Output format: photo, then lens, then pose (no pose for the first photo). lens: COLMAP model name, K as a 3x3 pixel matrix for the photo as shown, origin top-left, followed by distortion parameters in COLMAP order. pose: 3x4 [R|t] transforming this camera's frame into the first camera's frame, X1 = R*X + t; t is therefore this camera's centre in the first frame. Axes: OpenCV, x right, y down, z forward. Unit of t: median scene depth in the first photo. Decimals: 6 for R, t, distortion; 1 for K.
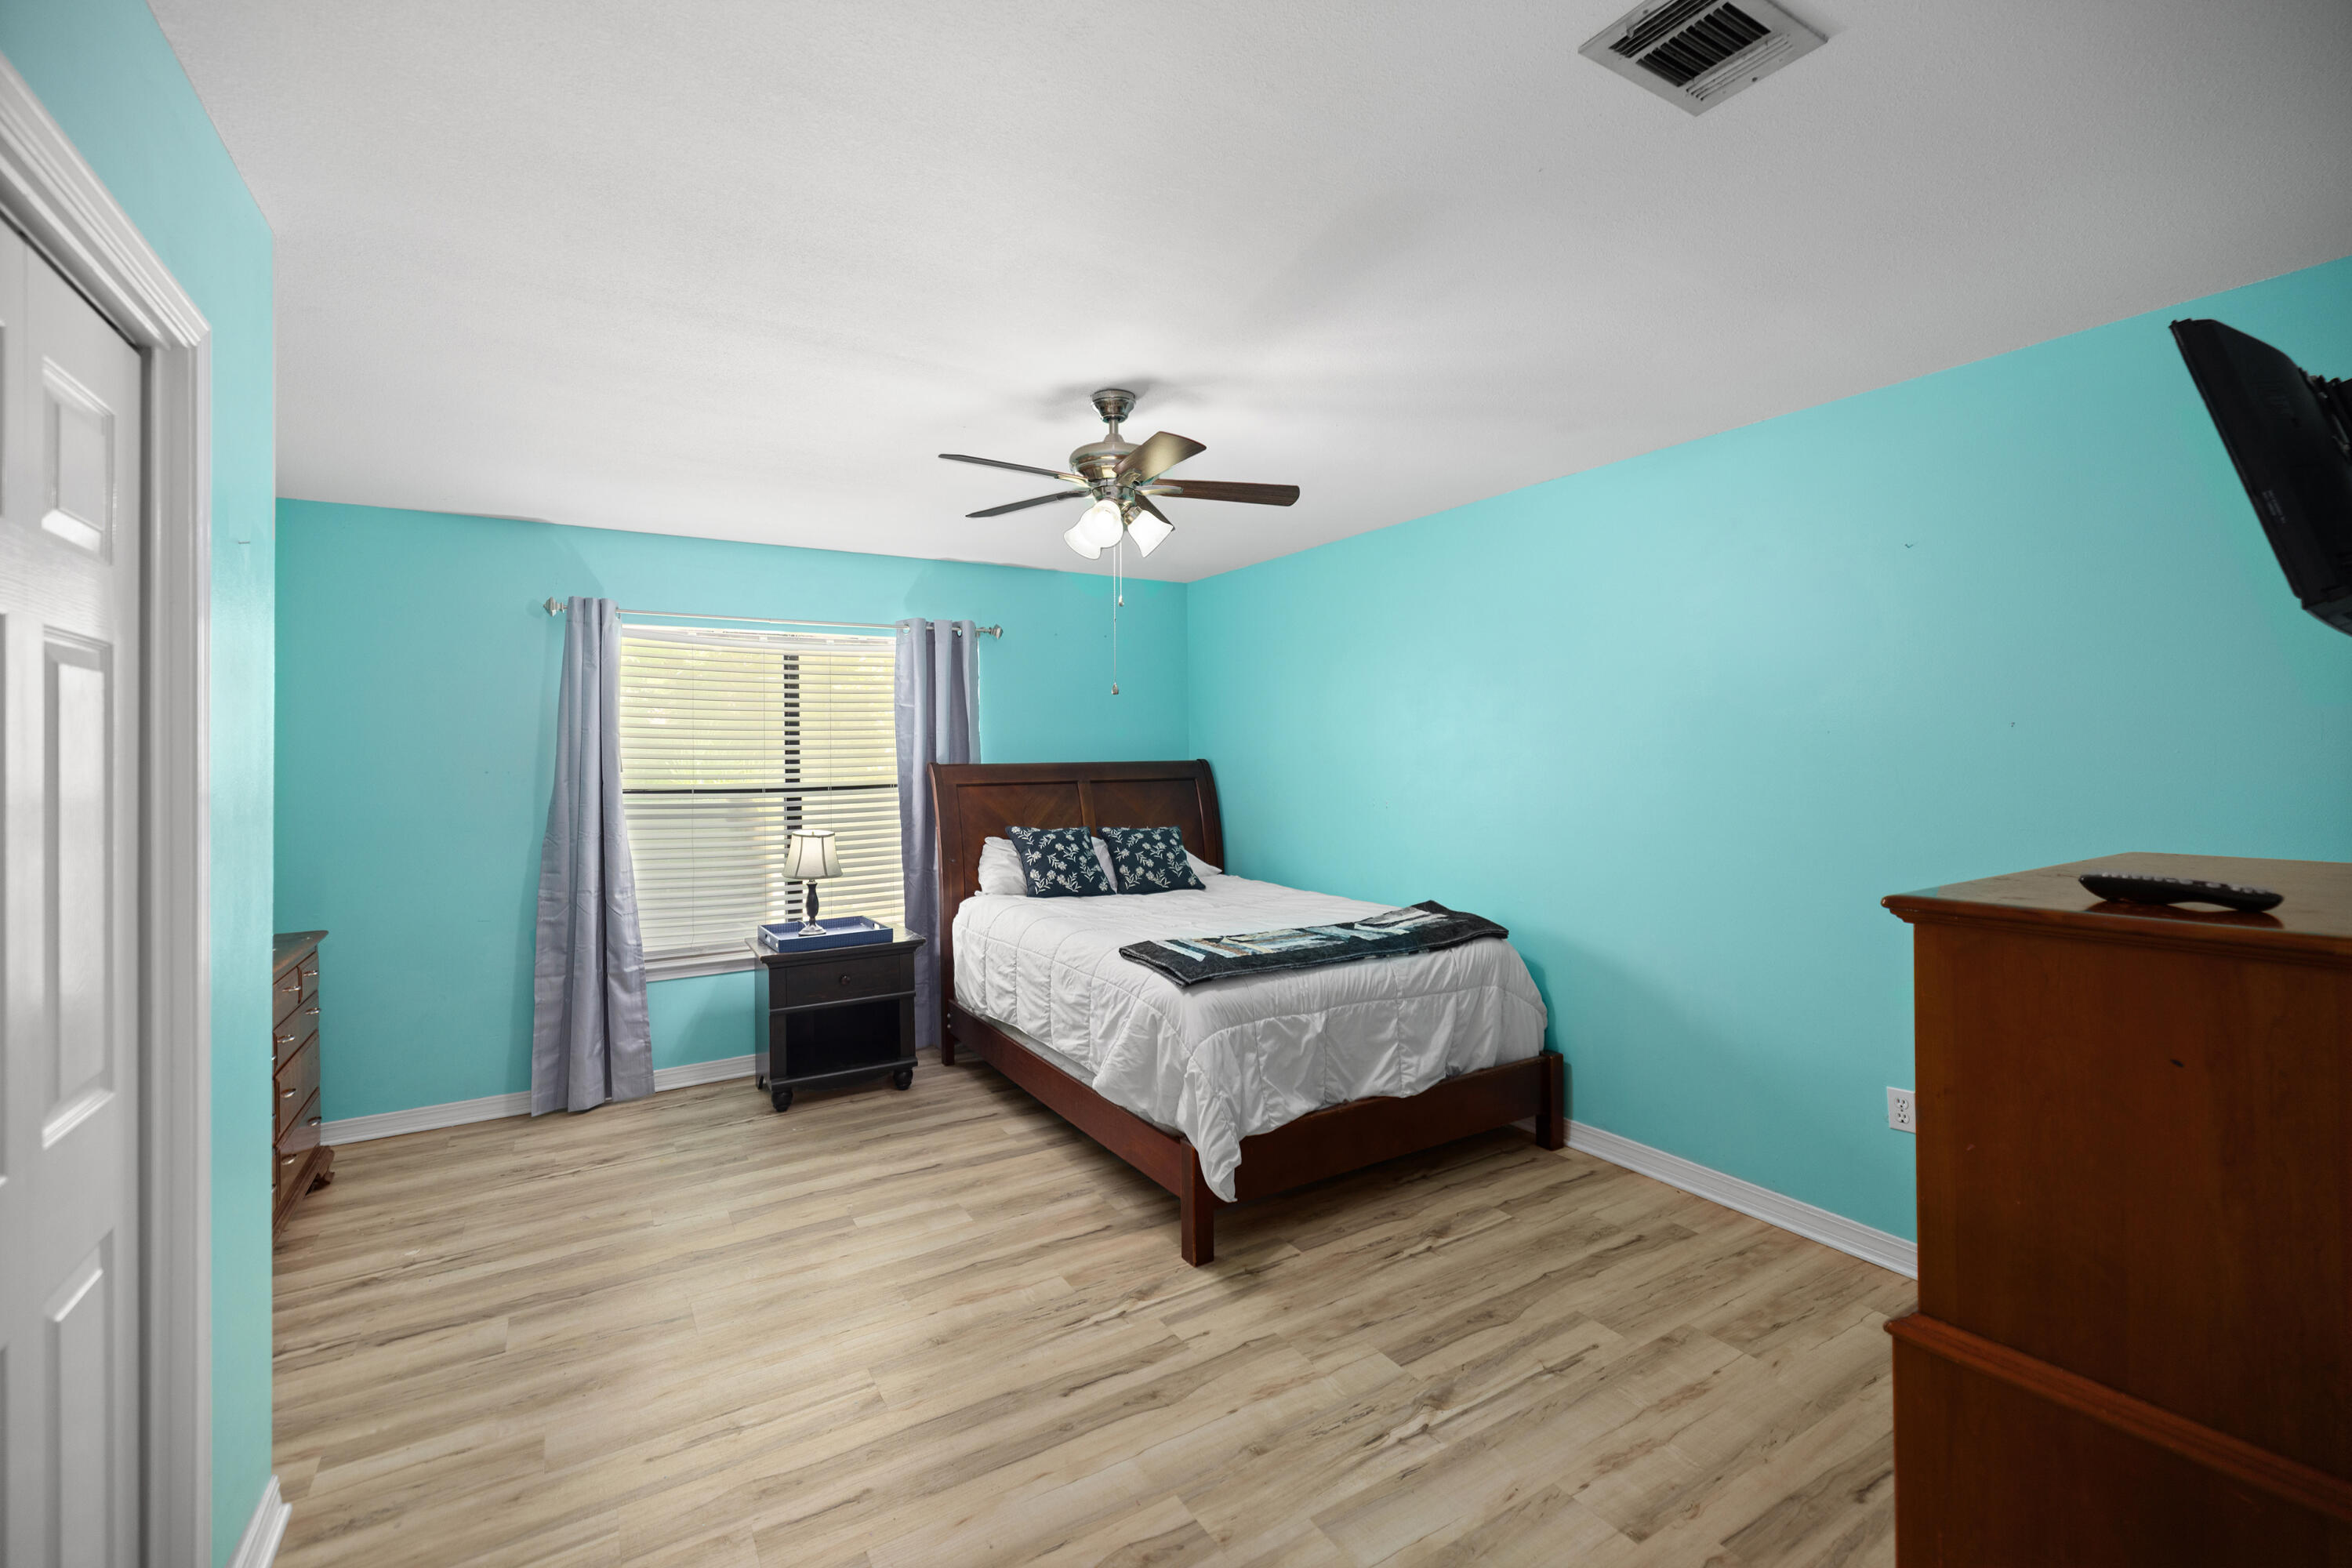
lens RADIAL K [[1002.1, 0, 1169.1], [0, 1002.1, 762.3], [0, 0, 1]] dist [-0.001229, -0.001046]
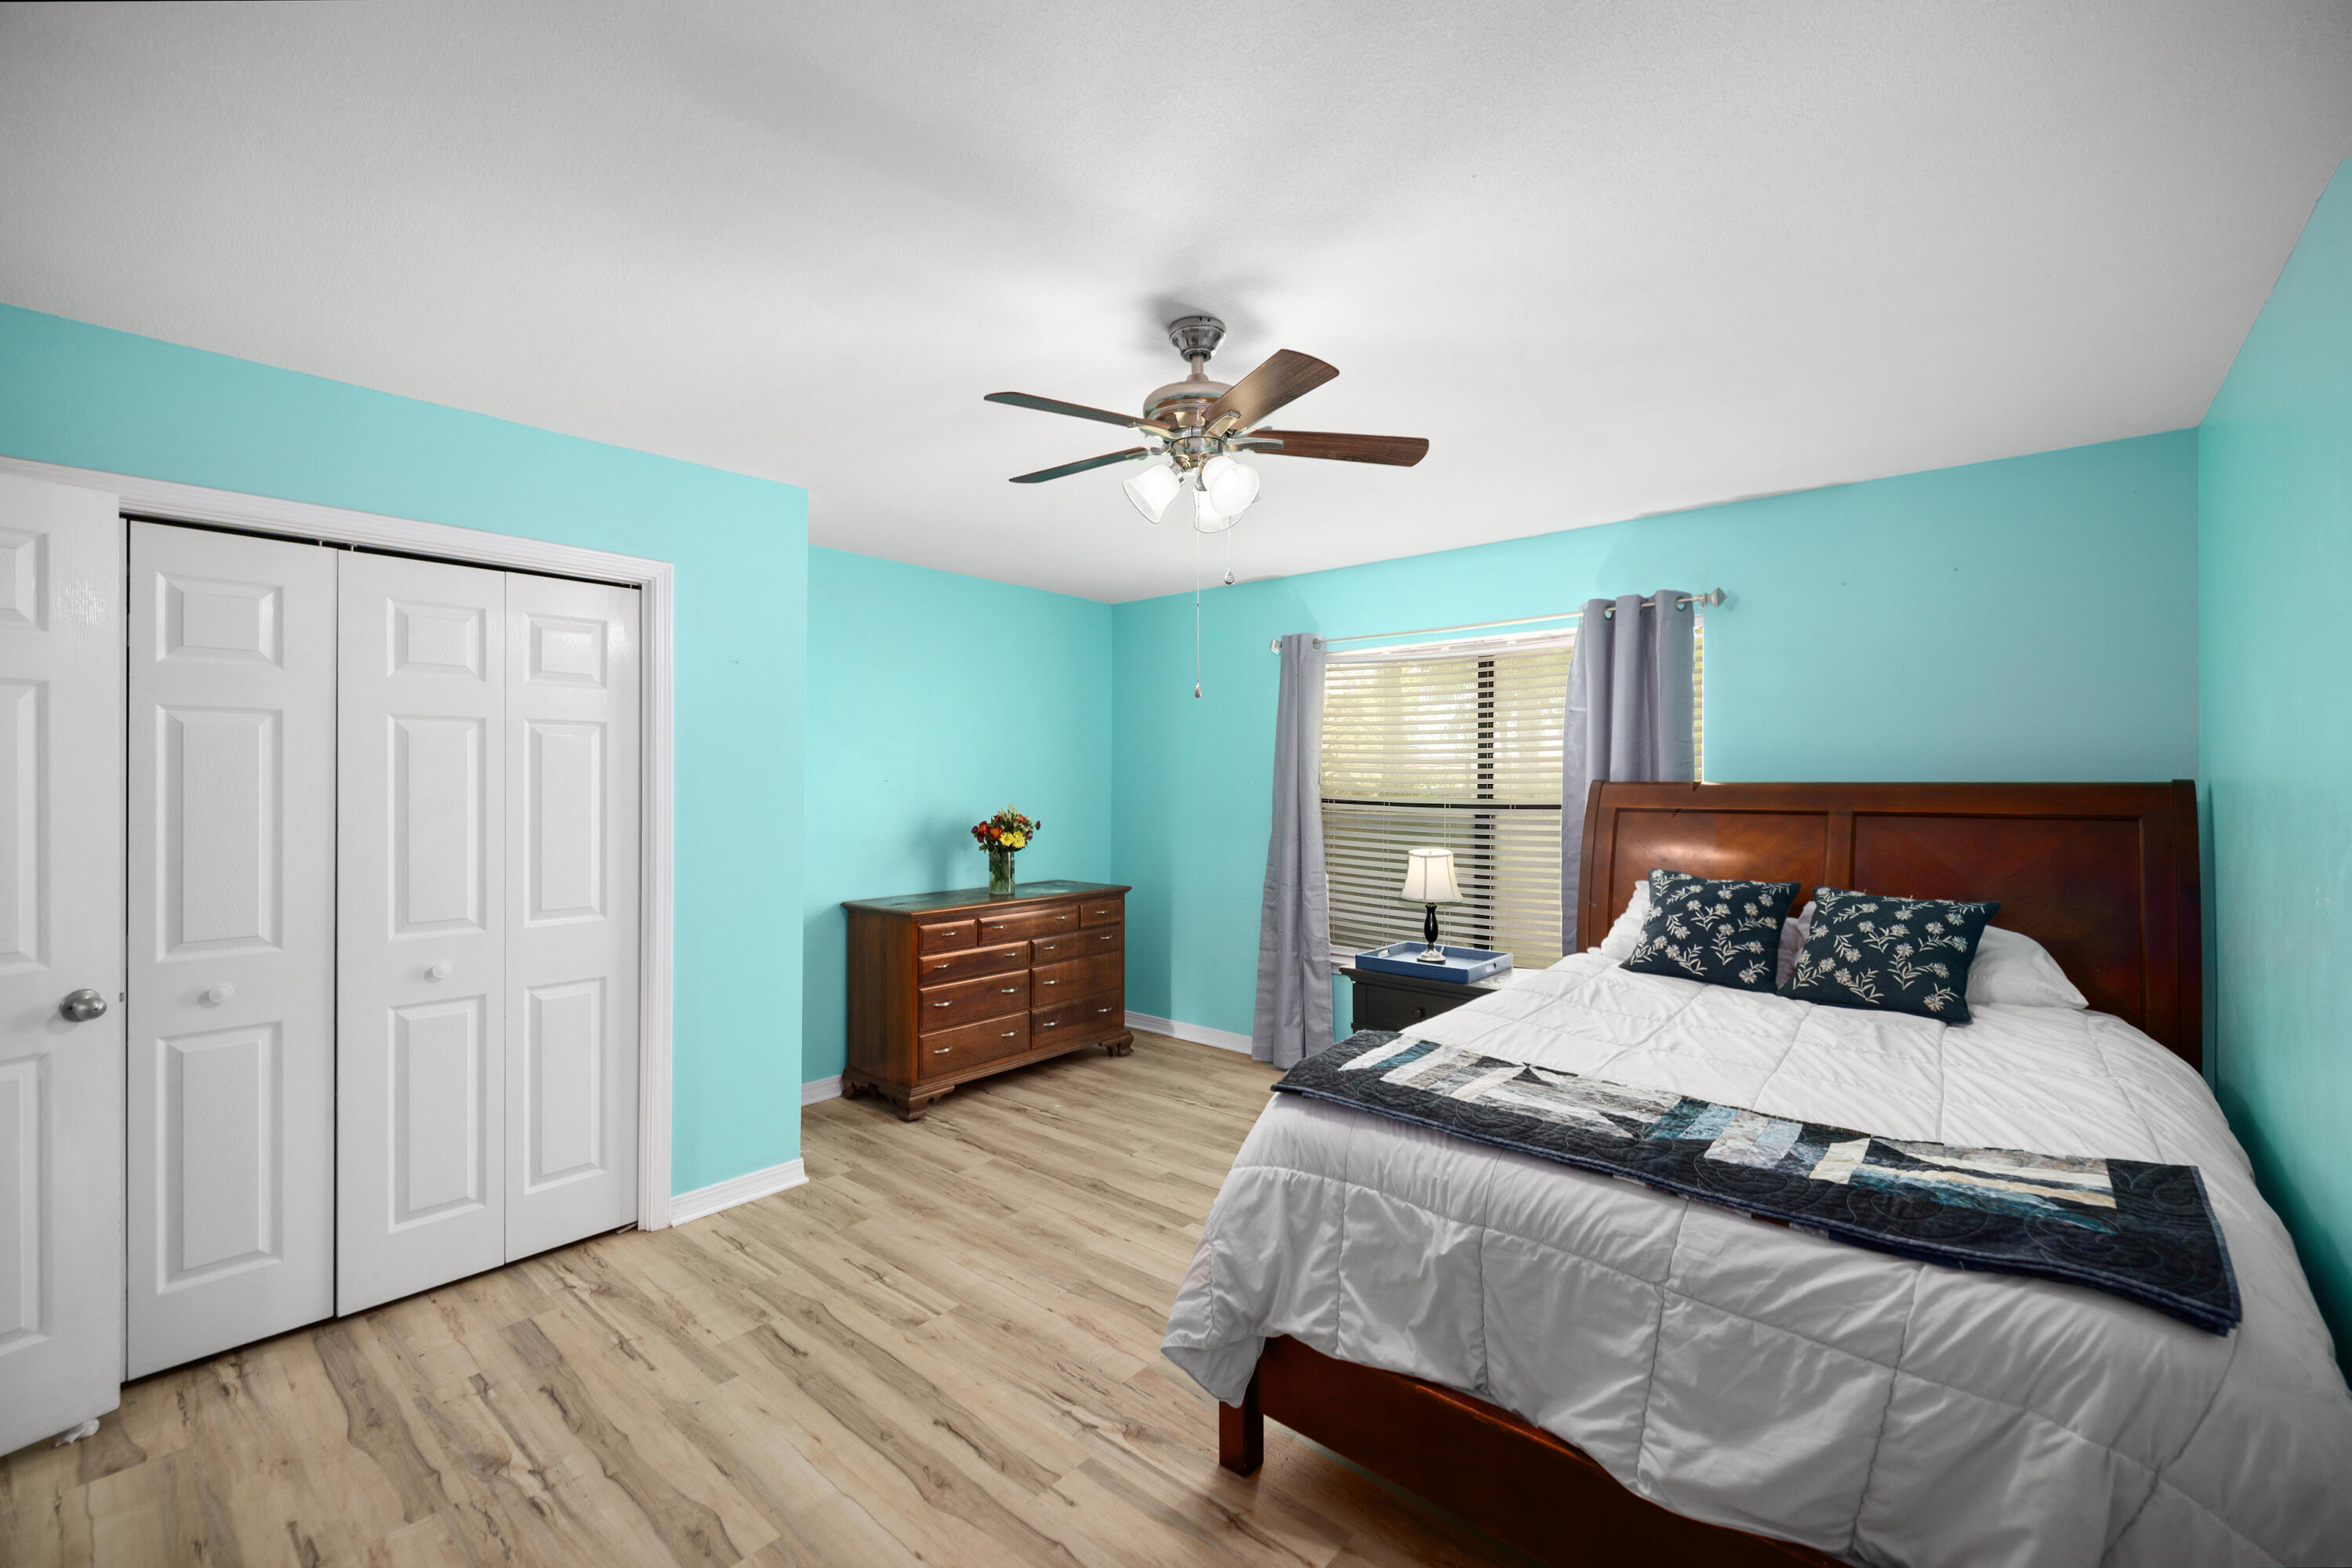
lens RADIAL K [[1002.1, 0, 1167.6], [0, 1002.1, 780.7], [0, 0, 1]] dist [-0.001229, -0.001046]
pose [[0.284788, 0.014286, -0.958484, 0.620030], [-0.008022, 0.999889, 0.012519, -0.008481], [0.958557, 0.004123, 0.284871, 0.648576]]
